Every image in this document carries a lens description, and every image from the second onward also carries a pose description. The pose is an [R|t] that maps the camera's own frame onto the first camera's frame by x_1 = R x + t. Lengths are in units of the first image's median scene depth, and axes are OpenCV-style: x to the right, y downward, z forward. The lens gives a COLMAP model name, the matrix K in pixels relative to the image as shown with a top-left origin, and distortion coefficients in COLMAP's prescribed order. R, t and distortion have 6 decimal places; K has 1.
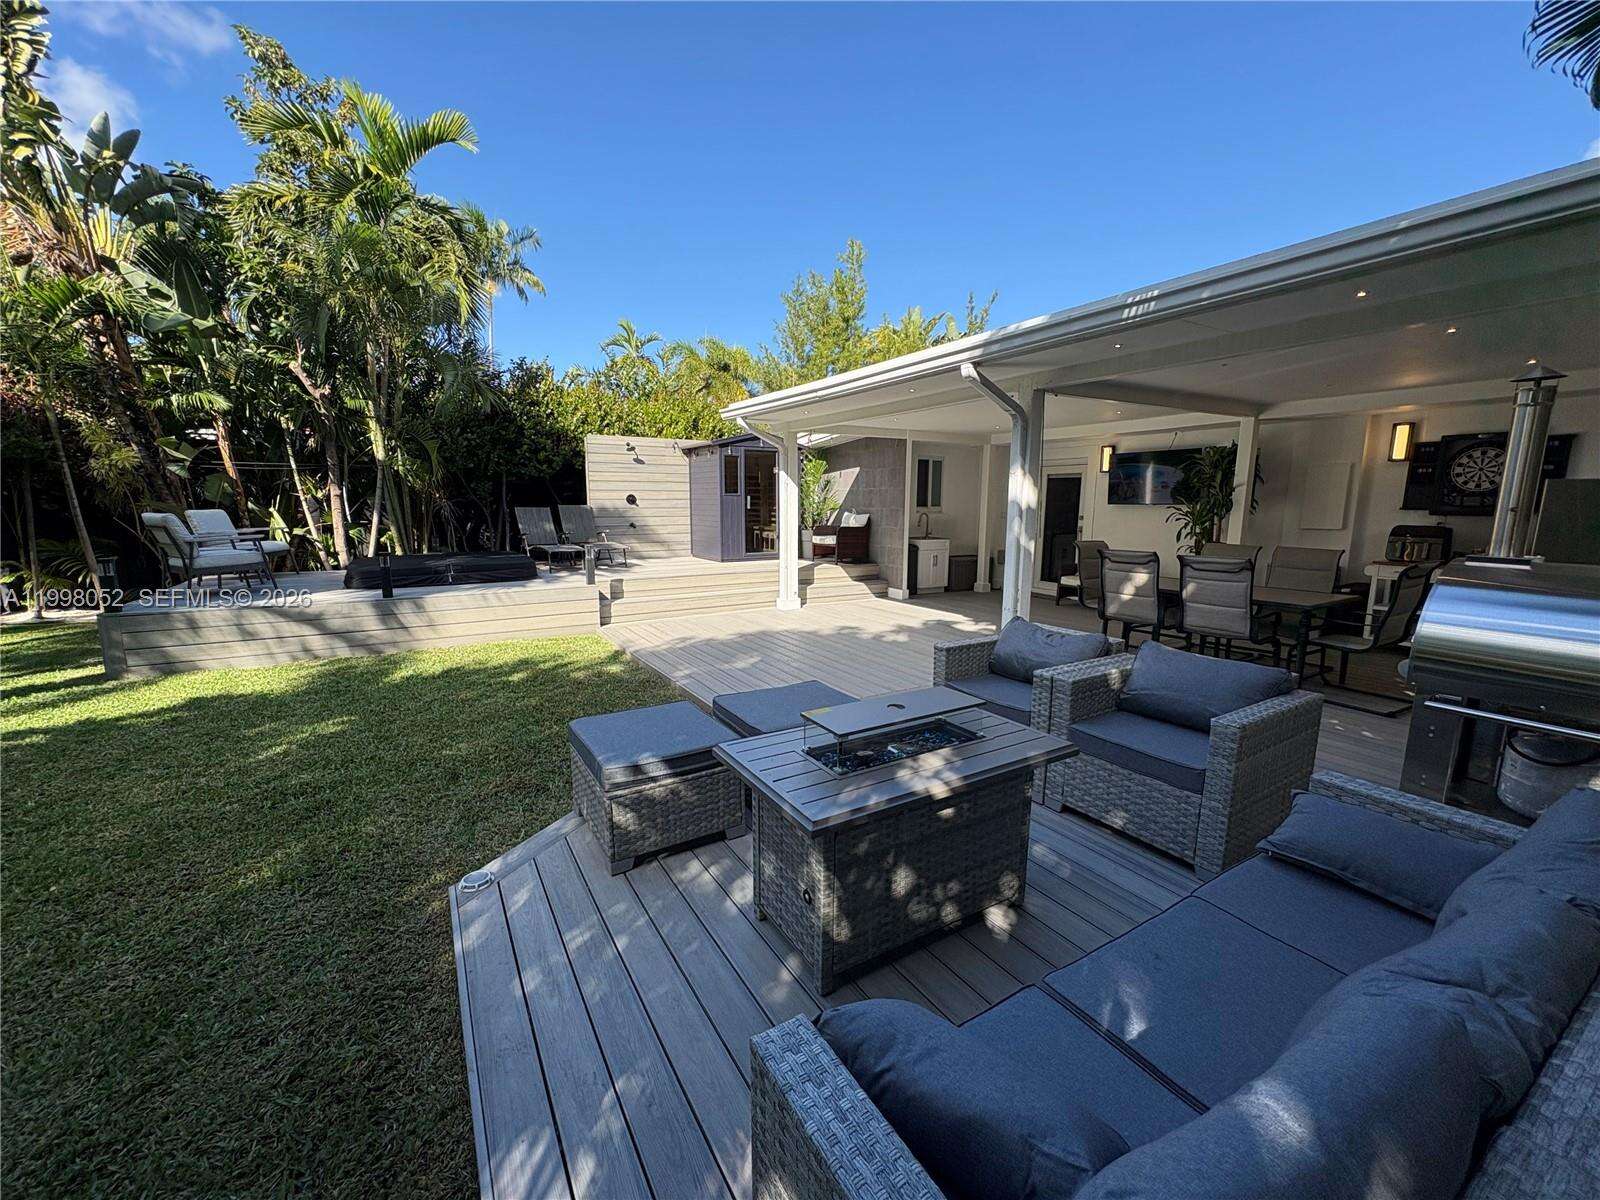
lens RADIAL K [[637.1, 0, 801.7], [0, 637.1, 602.5], [0, 0, 1]] dist [0.000505, -0.000009]
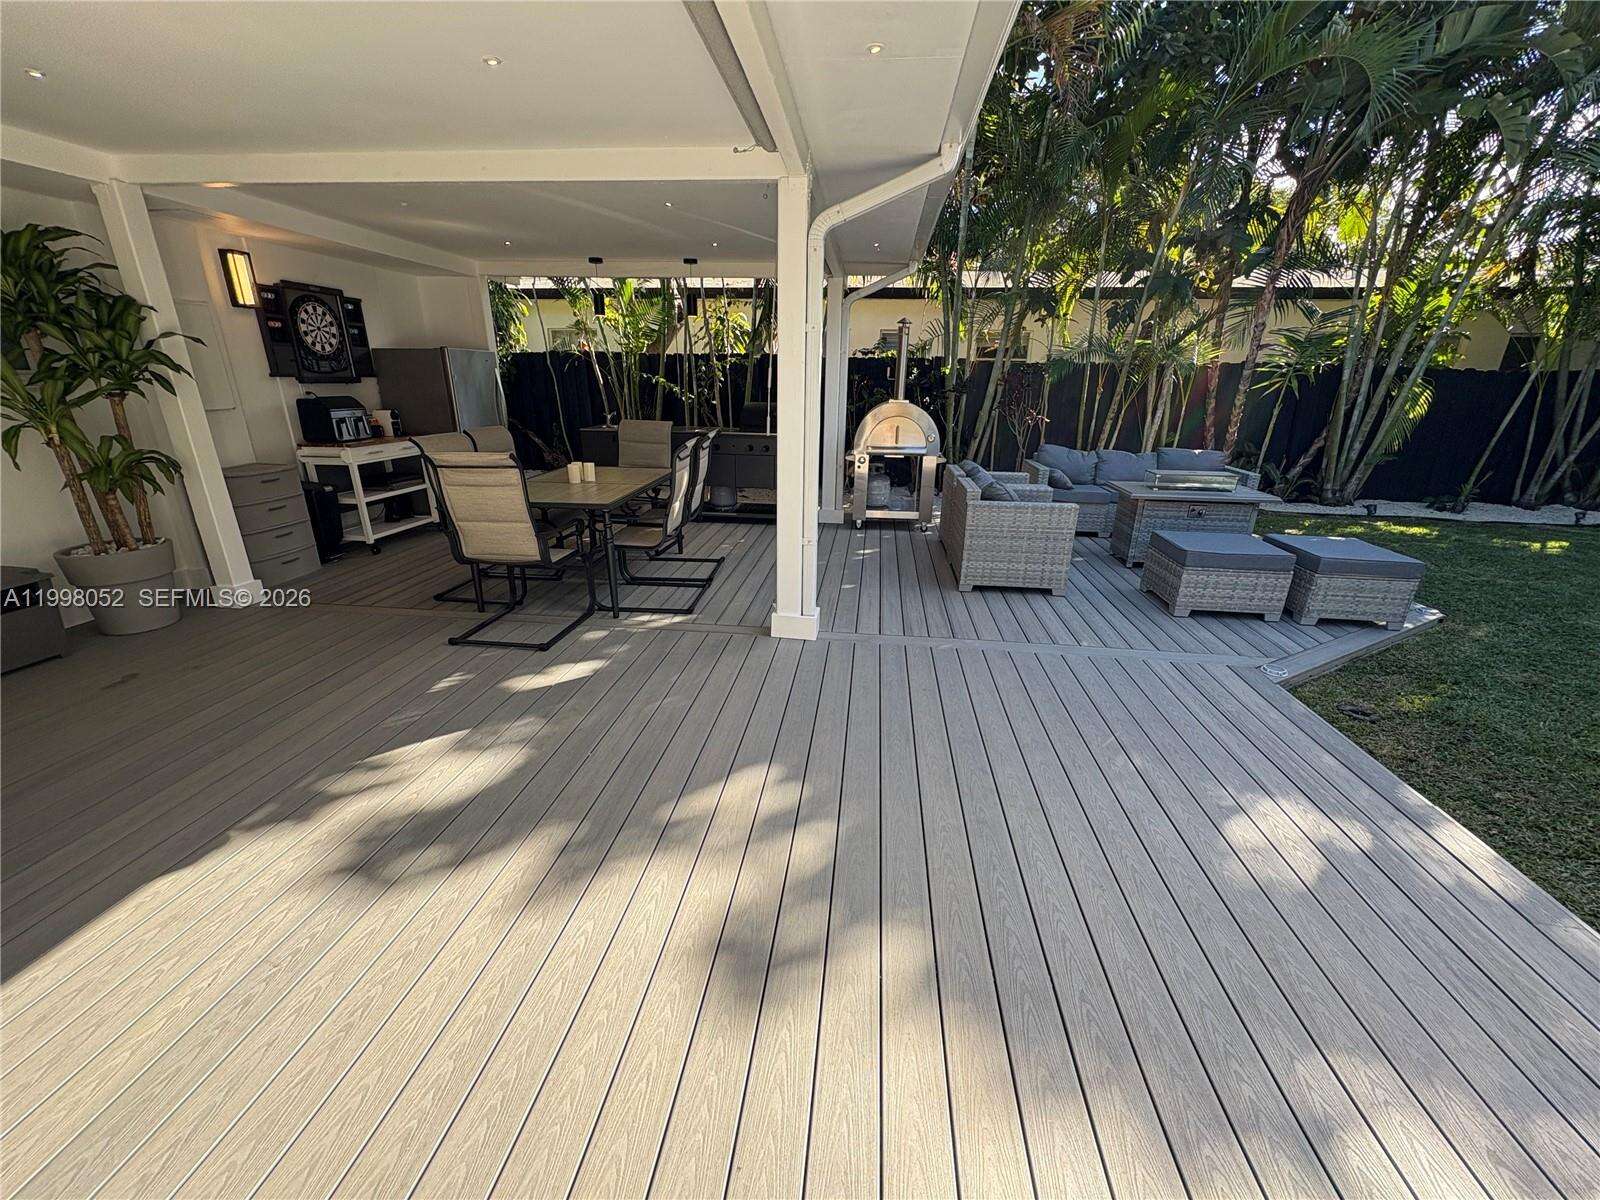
lens RADIAL K [[637.1, 0, 799.6], [0, 637.1, 595.7], [0, 0, 1]] dist [0.000505, -0.000009]
pose [[-0.792361, -0.212902, 0.571696, -0.060722], [0.079906, 0.892833, 0.443243, -0.220191], [-0.604797, 0.396891, -0.690434, 1.381524]]
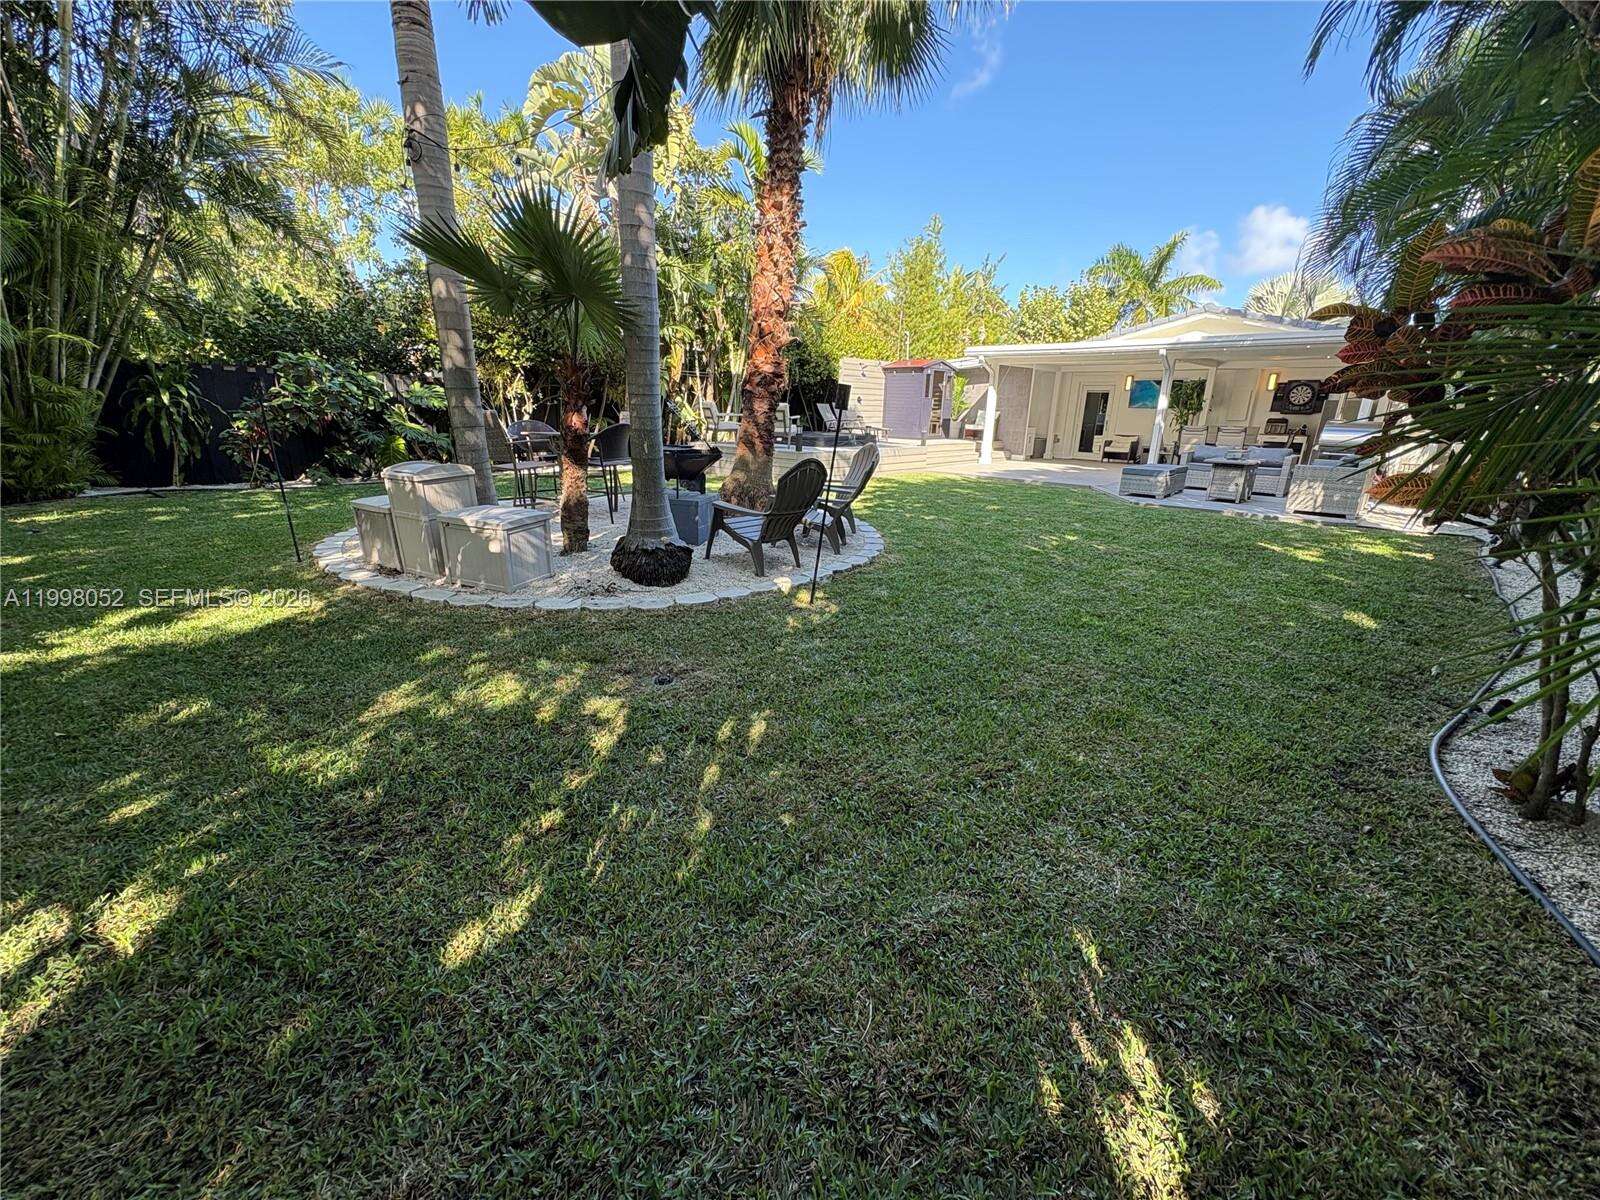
lens RADIAL K [[637.1, 0, 801.5], [0, 637.1, 598.0], [0, 0, 1]] dist [0.000505, -0.000009]
pose [[0.965347, -0.058499, 0.254330, -1.518907], [0.023311, 0.989986, 0.139226, 0.186574], [-0.259927, -0.128472, 0.957044, -0.991983]]
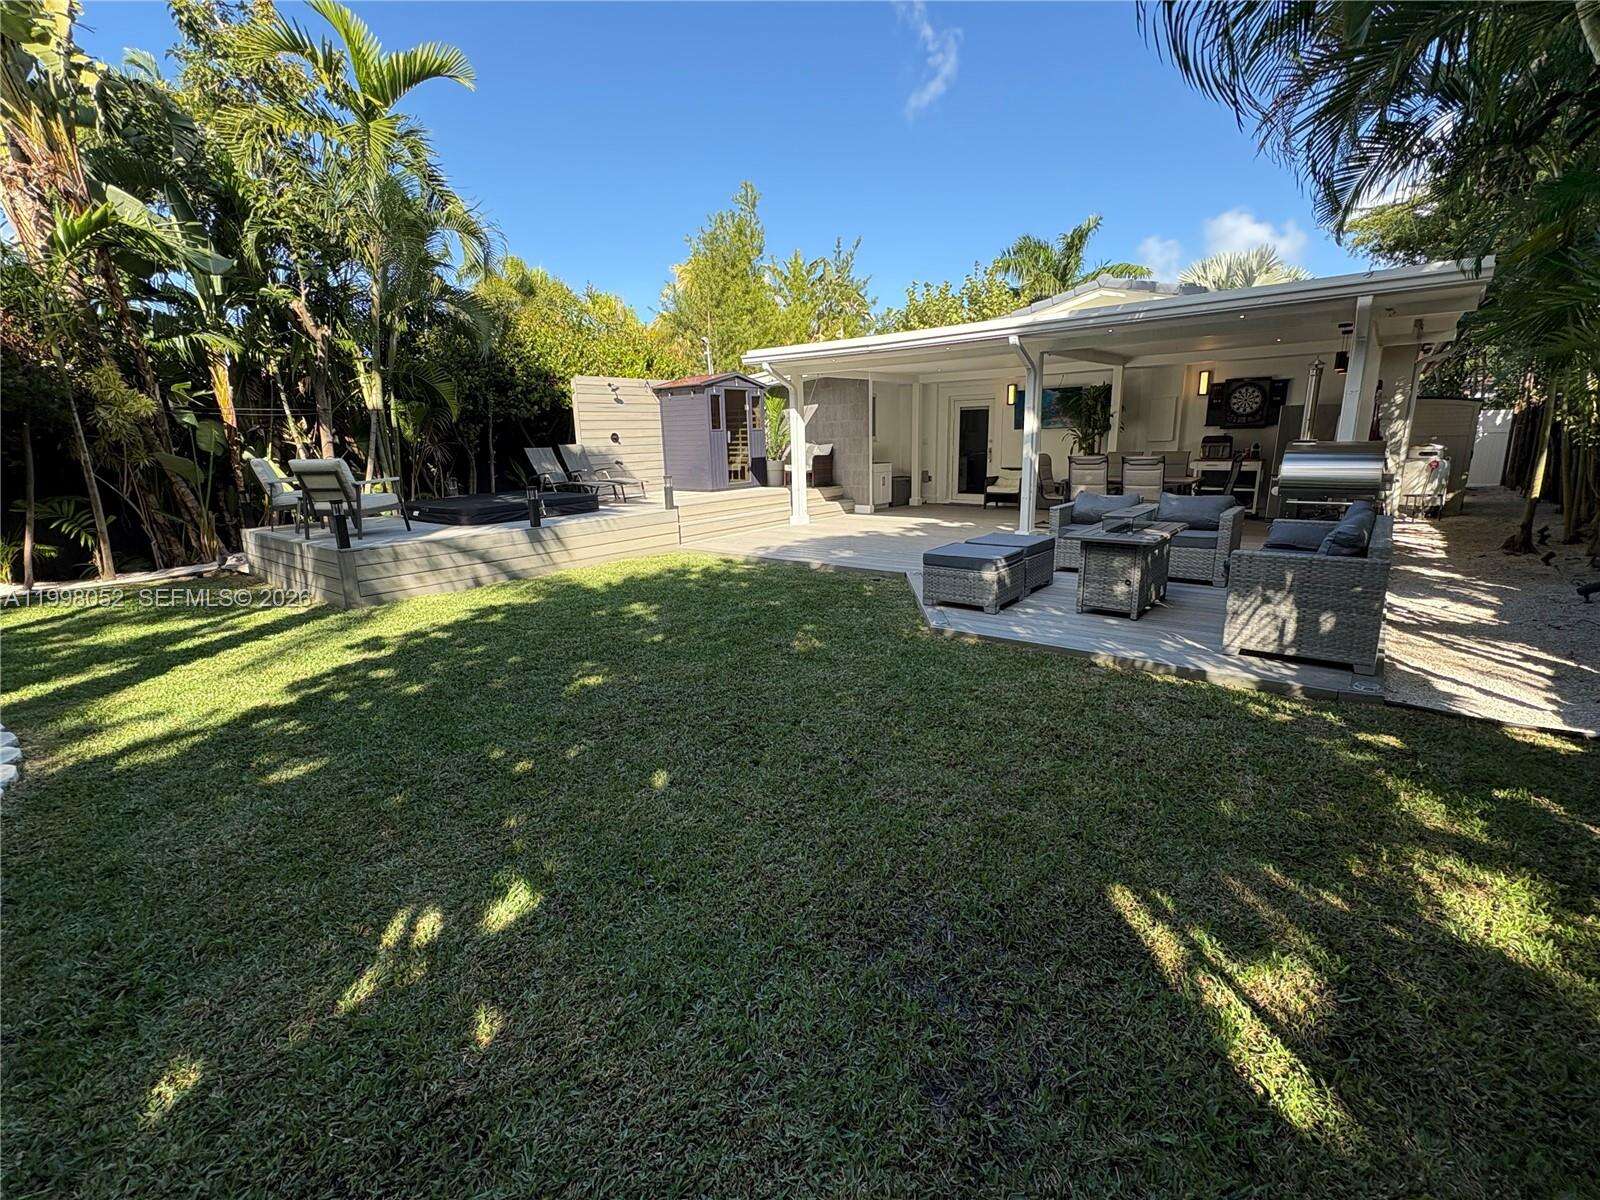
lens RADIAL K [[701.2, 0, 800.8], [0, 701.2, 599.6], [0, 0, 1]] dist [-0.003176, 0.003088]
pose [[0.941797, -0.104611, 0.319493, -0.680214], [0.083050, 0.993295, 0.080419, 0.066603], [-0.325763, -0.049204, 0.944170, -0.381584]]
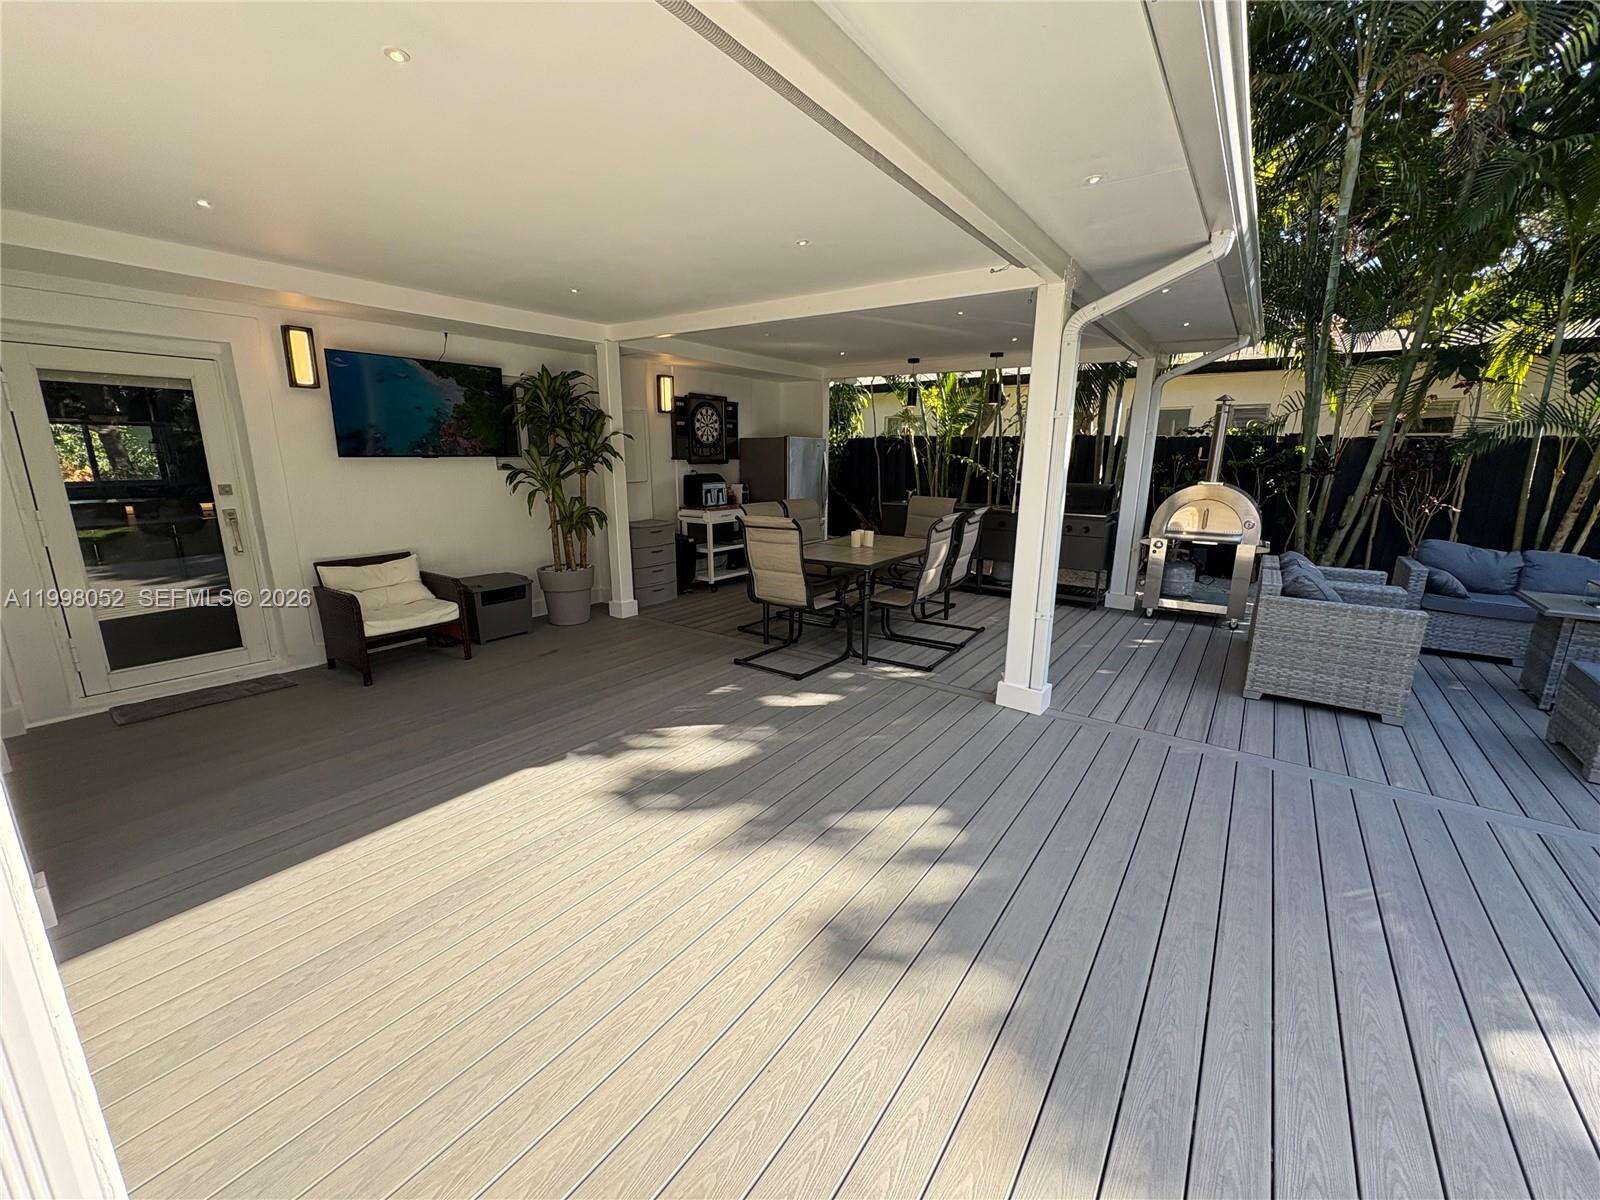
lens RADIAL K [[637.1, 0, 801.6], [0, 637.1, 597.6], [0, 0, 1]] dist [0.000505, -0.000009]
pose [[-0.394287, -0.210684, 0.894511, -0.167236], [0.137720, 0.948828, 0.284182, -0.220840], [-0.908609, 0.235241, -0.345095, 1.356764]]
